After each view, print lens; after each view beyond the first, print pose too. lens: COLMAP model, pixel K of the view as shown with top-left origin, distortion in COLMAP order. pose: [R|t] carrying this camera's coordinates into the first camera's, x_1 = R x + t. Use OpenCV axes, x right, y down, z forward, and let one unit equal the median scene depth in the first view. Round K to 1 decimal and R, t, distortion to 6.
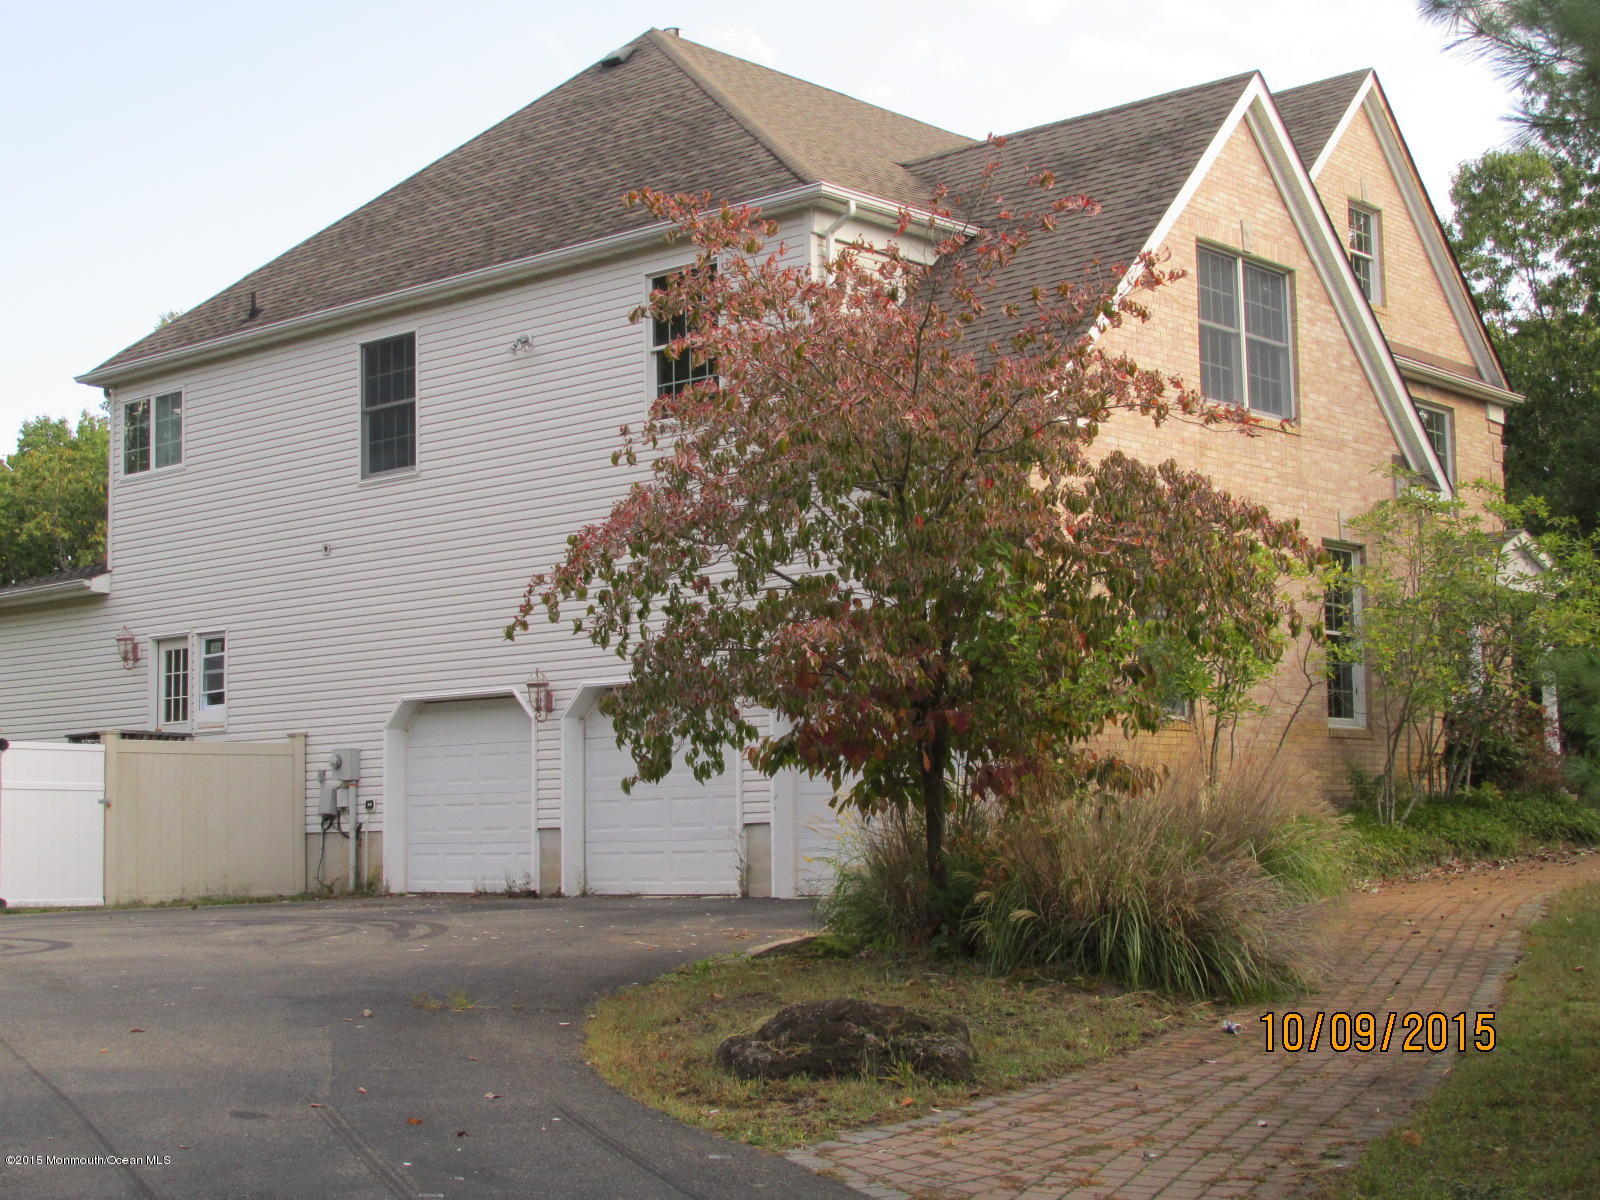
lens RADIAL K [[2355.9, 0, 800.9], [0, 2355.9, 597.2], [0, 0, 1]] dist [-0.128609, 0.000000]
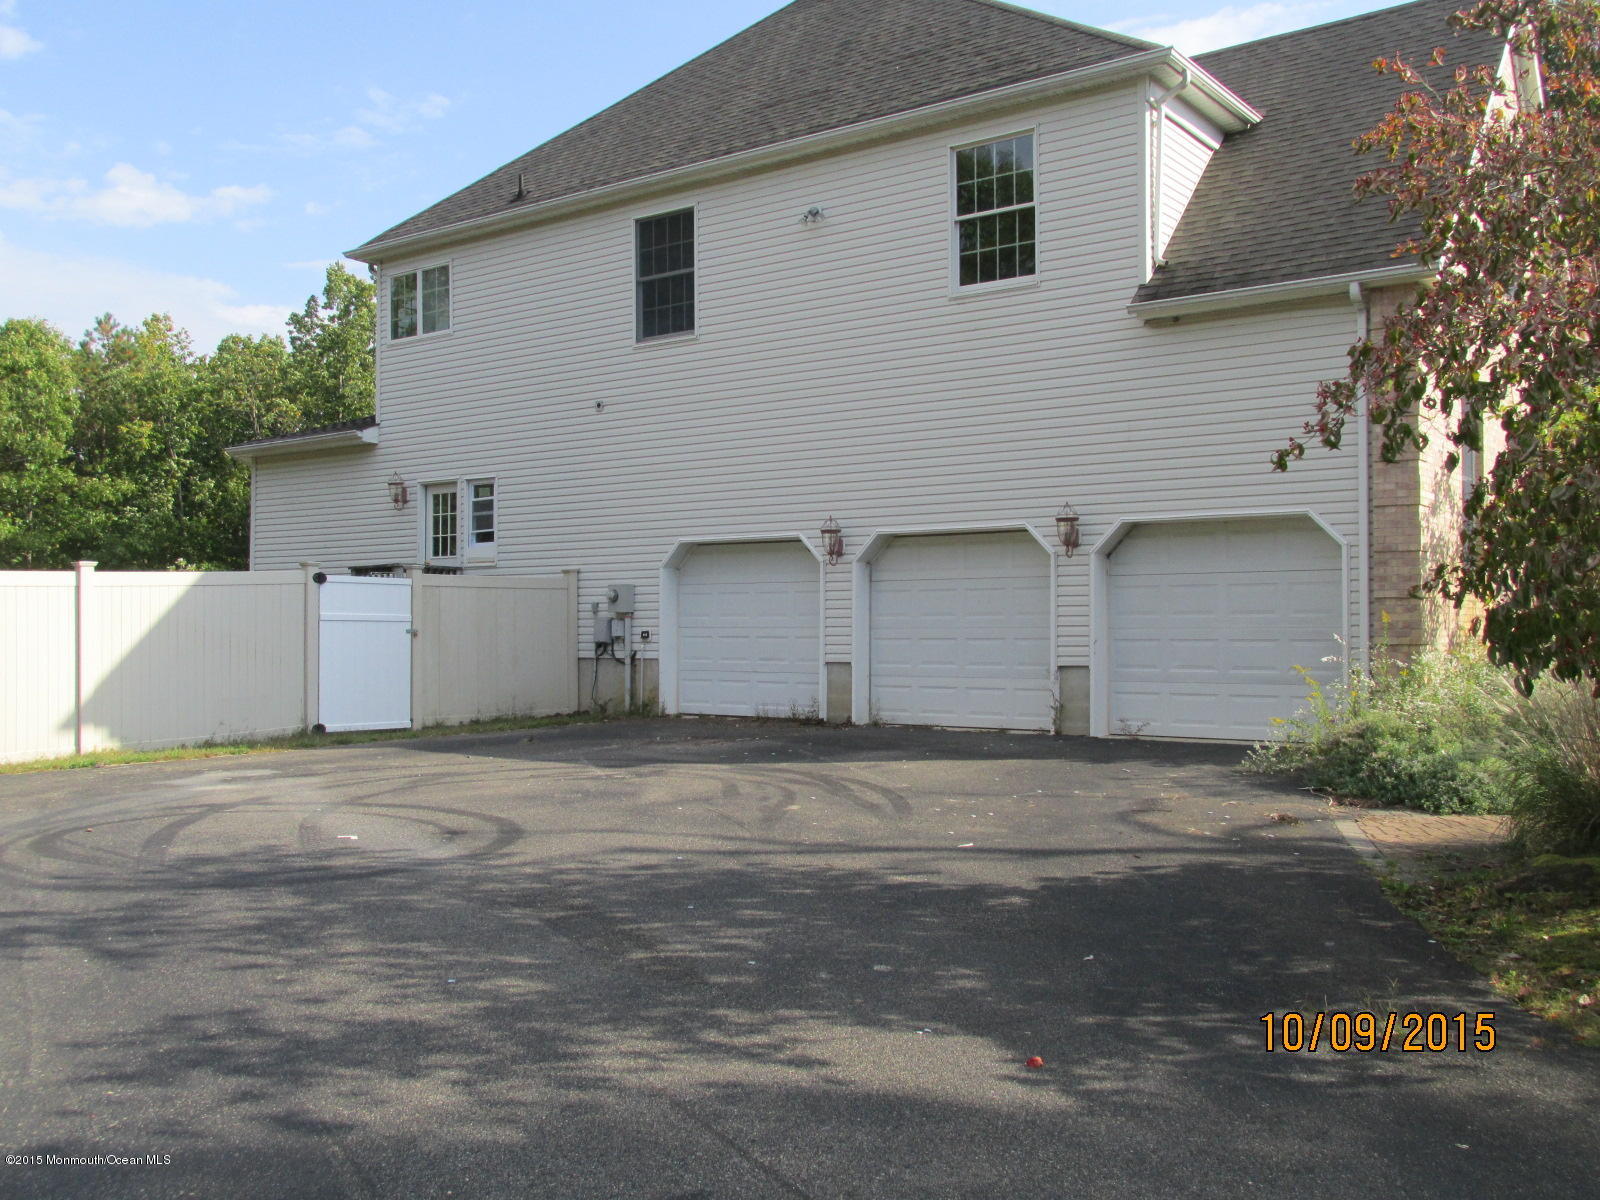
lens RADIAL K [[1450.2, 0, 798.5], [0, 1450.2, 607.1], [0, 0, 1]] dist [-0.007837, 0.003054]
pose [[0.996781, 0.018739, 0.077948, -0.161250], [-0.025438, 0.995982, 0.085863, 0.013492], [-0.076026, -0.087569, 0.993253, 0.298564]]
